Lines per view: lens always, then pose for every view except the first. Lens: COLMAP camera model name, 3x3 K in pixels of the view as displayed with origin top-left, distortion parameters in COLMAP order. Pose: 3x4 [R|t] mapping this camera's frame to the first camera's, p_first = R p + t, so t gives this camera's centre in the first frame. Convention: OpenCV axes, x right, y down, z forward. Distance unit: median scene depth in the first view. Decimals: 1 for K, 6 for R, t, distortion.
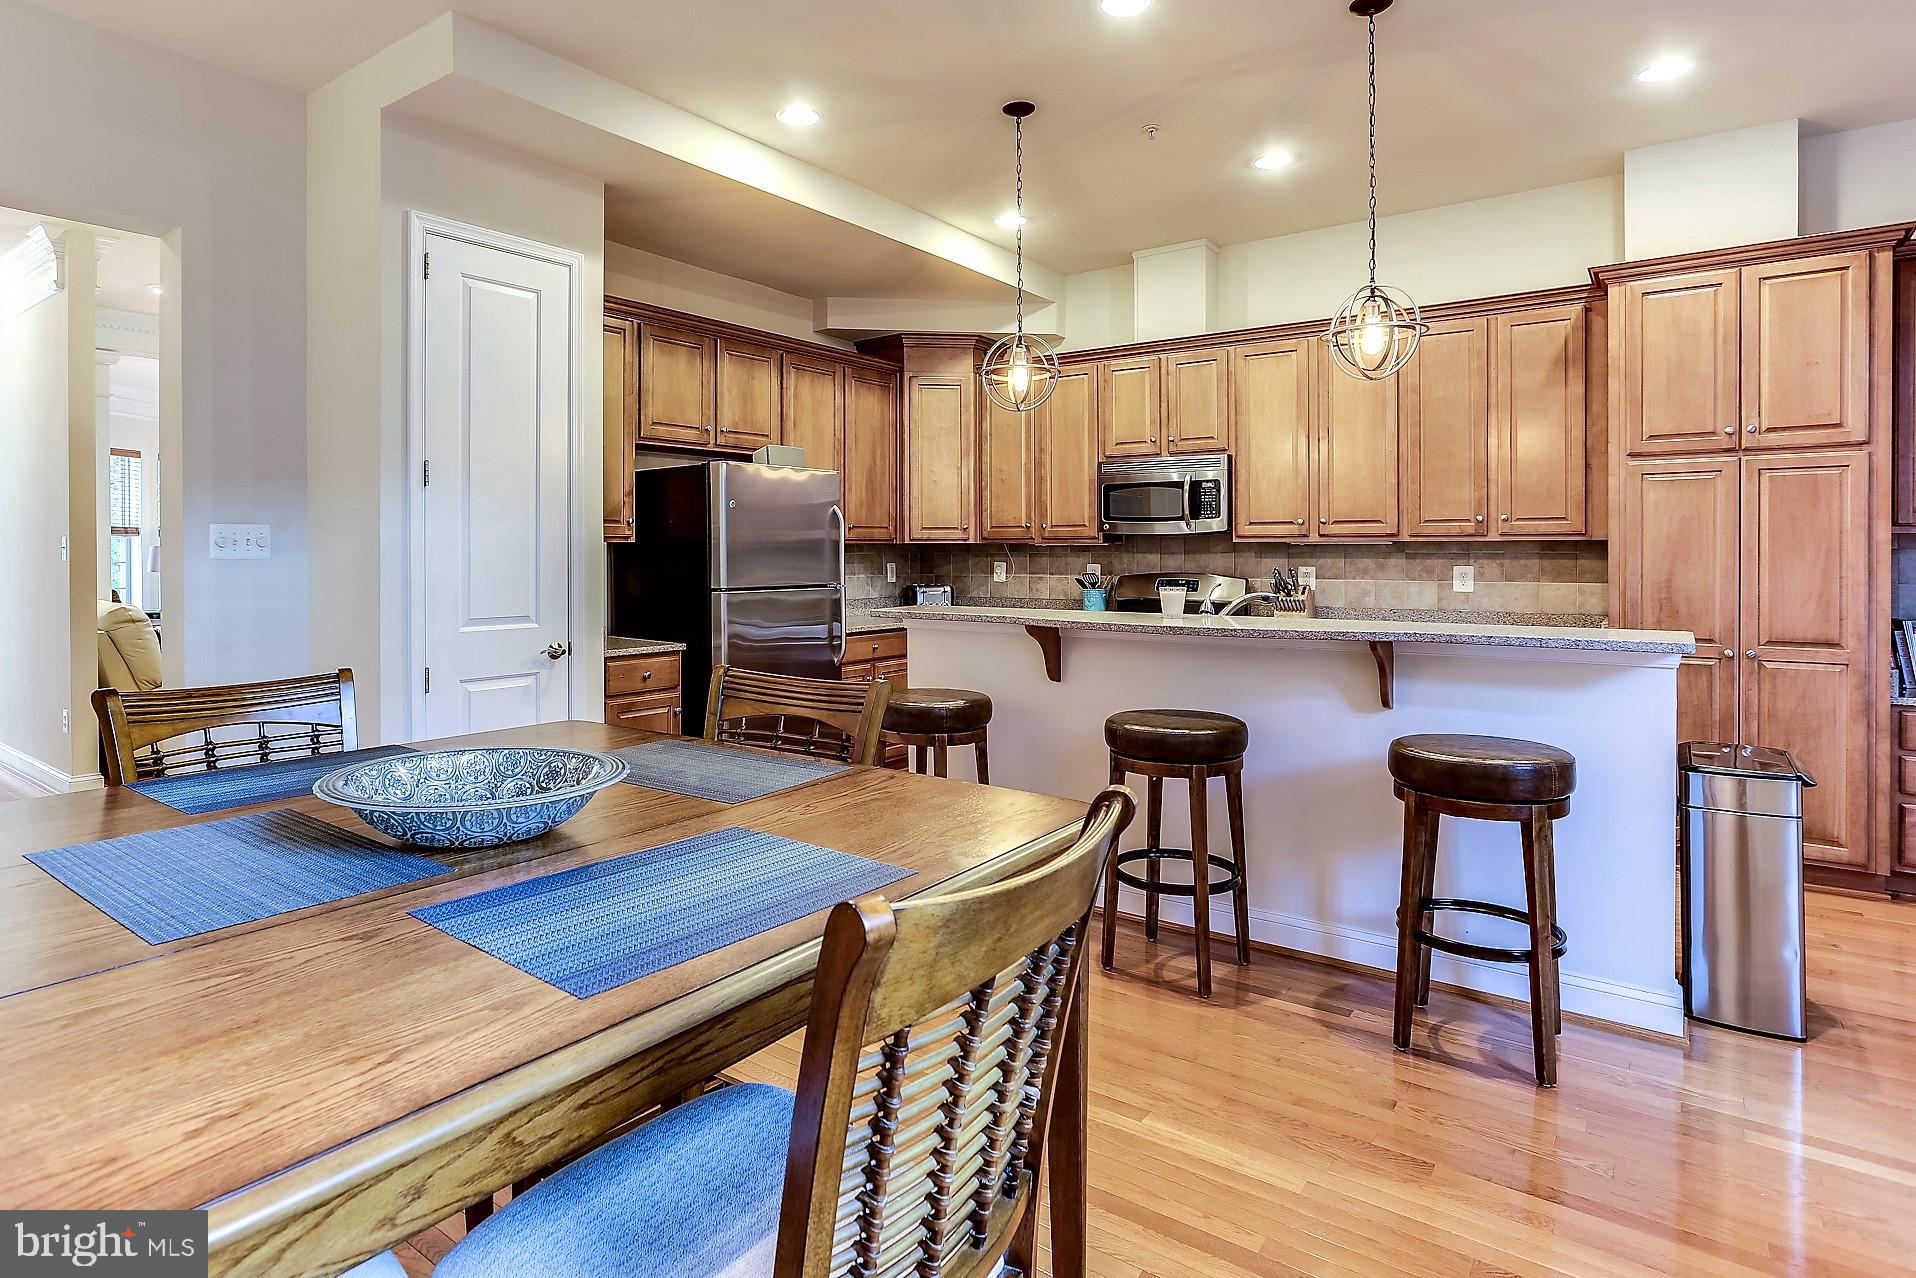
lens RADIAL K [[1006.2, 0, 959.3], [0, 1006.2, 555.9], [0, 0, 1]] dist [0.002062, 0.000708]
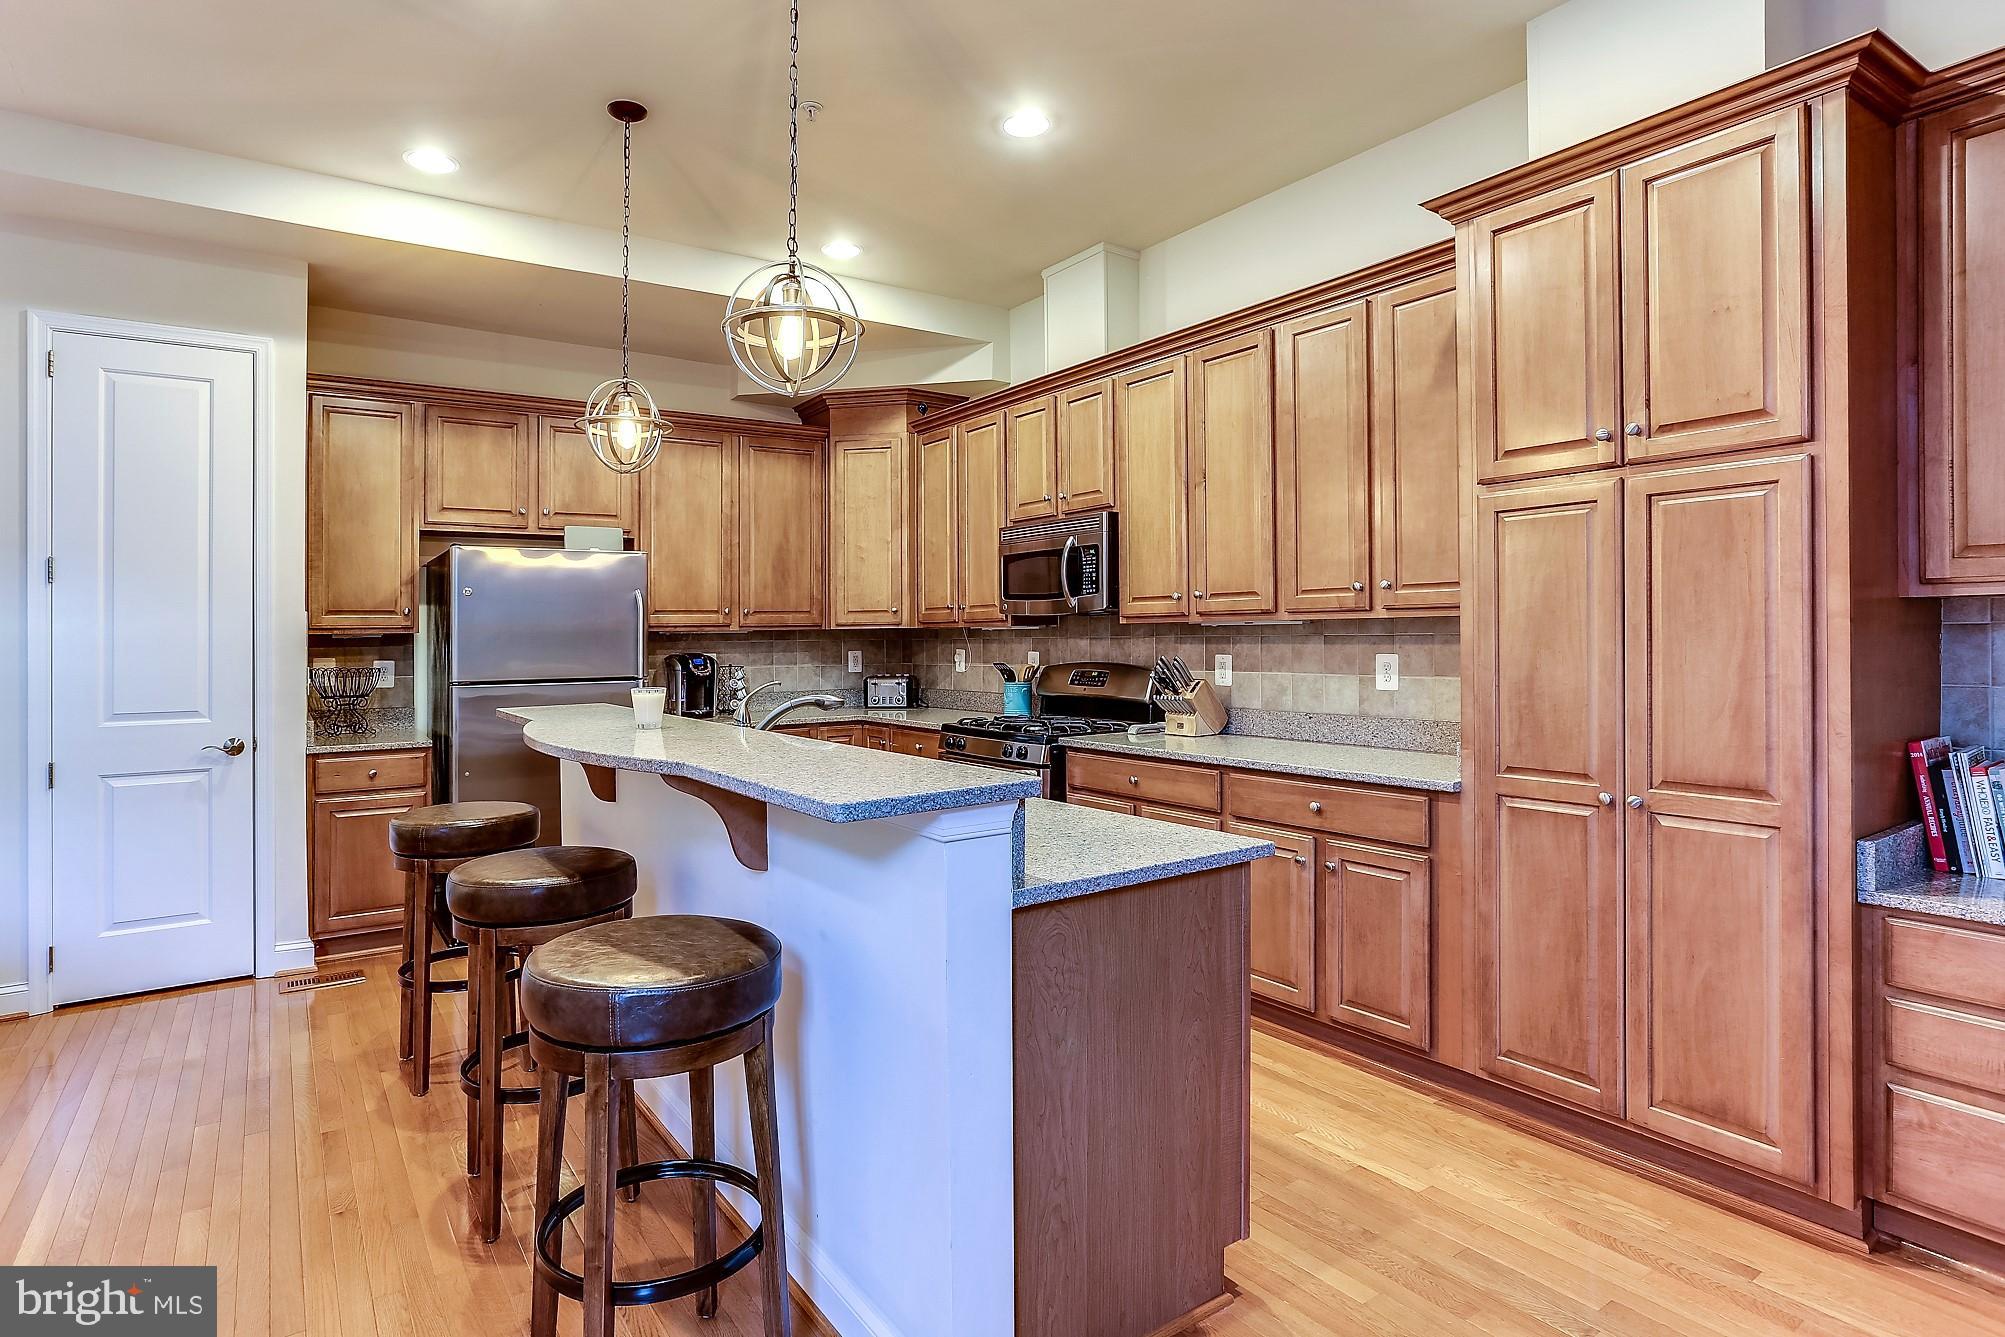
lens RADIAL K [[1039.7, 0, 999.9], [0, 1039.7, 629.9], [0, 0, 1]] dist [-0.017422, -0.000015]
pose [[0.946912, -0.011383, -0.321291, 0.584332], [0.008880, 0.999918, -0.009254, -0.002907], [0.321370, 0.005910, 0.946935, 0.273042]]
